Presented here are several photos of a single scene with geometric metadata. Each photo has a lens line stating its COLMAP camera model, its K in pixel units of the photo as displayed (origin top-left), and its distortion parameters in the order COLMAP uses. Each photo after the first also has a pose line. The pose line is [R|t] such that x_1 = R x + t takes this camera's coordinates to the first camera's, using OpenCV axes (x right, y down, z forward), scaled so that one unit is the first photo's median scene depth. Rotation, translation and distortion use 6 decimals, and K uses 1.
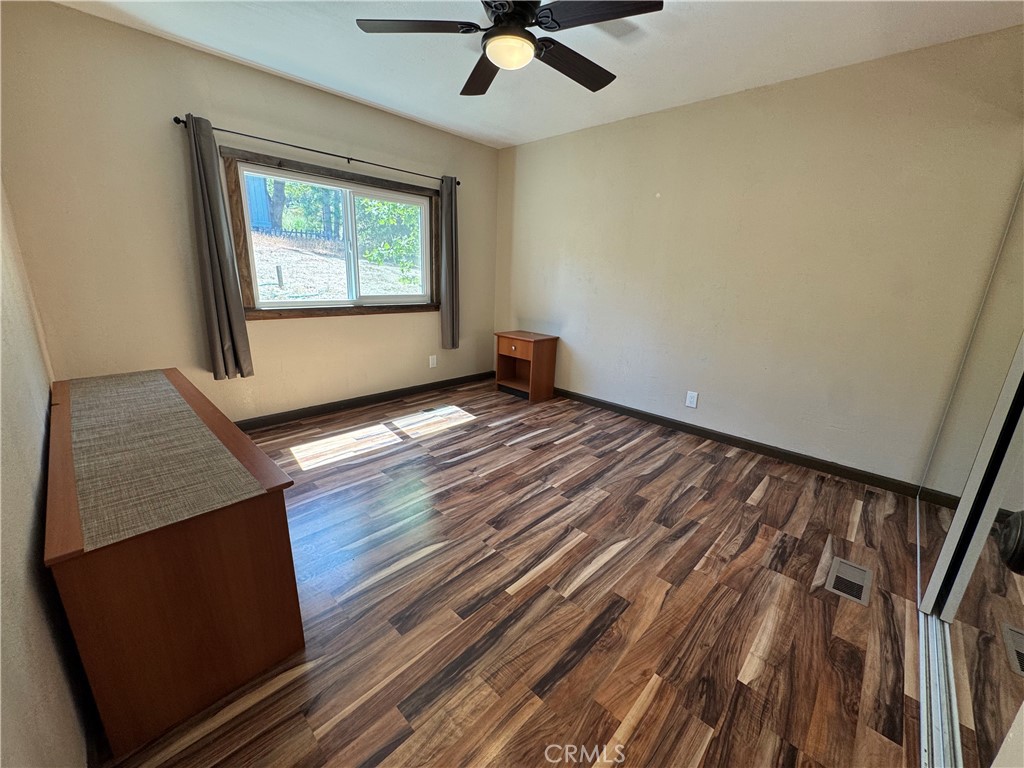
lens RADIAL K [[407.9, 0, 512.0], [0, 407.9, 384.0], [0, 0, 1]] dist [-0.002680, -0.000241]
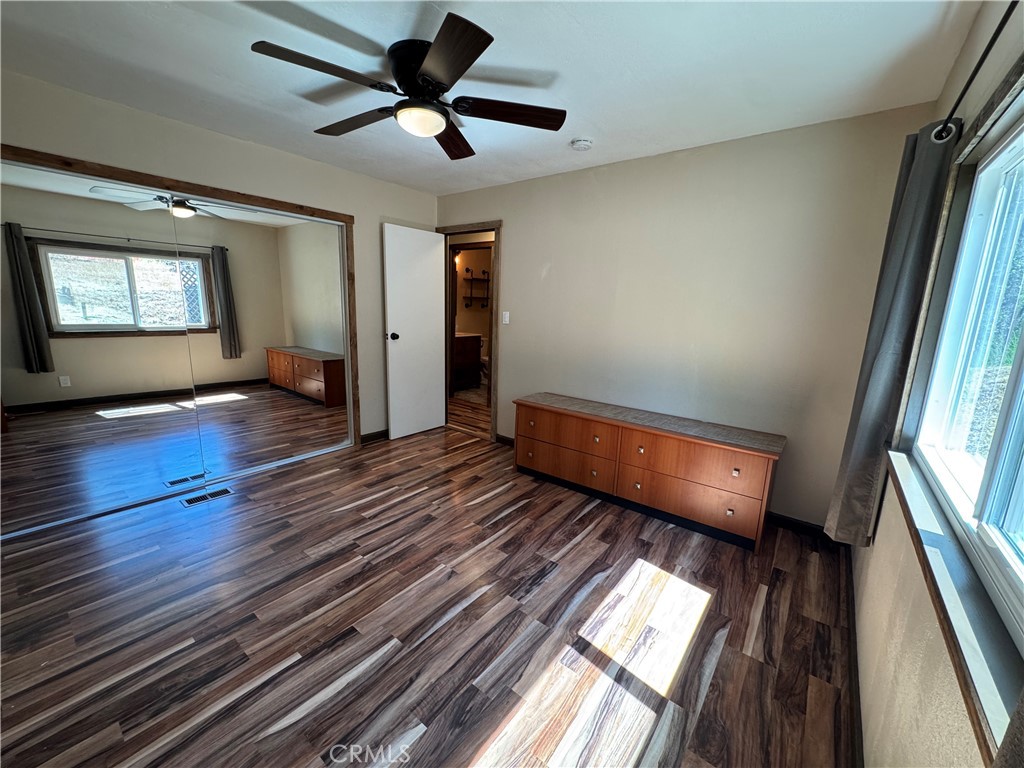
lens RADIAL K [[407.9, 0, 512.0], [0, 407.9, 384.0], [0, 0, 1]] dist [-0.002680, -0.000241]
pose [[-0.992603, -0.054044, -0.108715, -0.116122], [-0.096978, 0.891673, 0.442171, -0.547652], [0.073041, 0.449443, -0.890318, 1.723428]]
